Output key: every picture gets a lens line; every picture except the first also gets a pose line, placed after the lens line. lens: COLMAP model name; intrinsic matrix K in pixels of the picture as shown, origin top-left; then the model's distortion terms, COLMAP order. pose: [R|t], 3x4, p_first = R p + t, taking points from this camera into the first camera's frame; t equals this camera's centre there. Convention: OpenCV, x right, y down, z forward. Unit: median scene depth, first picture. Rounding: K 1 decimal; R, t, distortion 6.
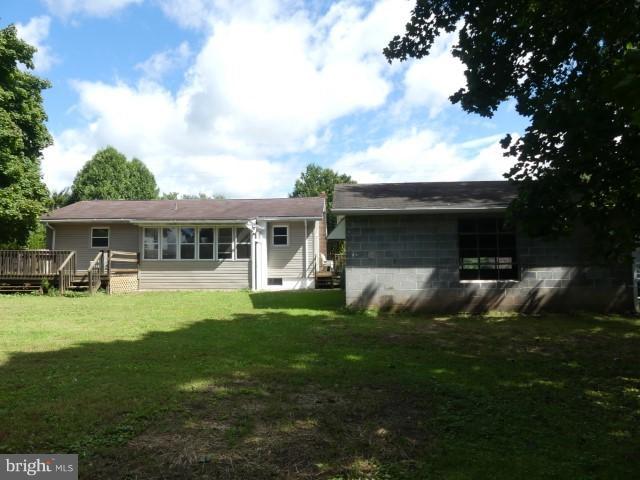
lens RADIAL K [[477.7, 0, 321.1], [0, 477.7, 242.4], [0, 0, 1]] dist [-0.021663, 0.019831]
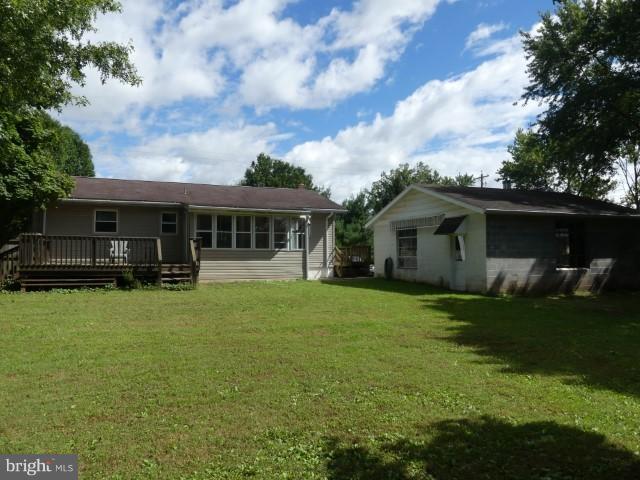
lens RADIAL K [[477.7, 0, 321.9], [0, 477.7, 236.8], [0, 0, 1]] dist [-0.021663, 0.019831]
pose [[0.885441, 0.025031, 0.464077, -0.585218], [-0.029220, 0.999571, 0.001837, 0.005857], [-0.463832, -0.015187, 0.885793, 0.084075]]
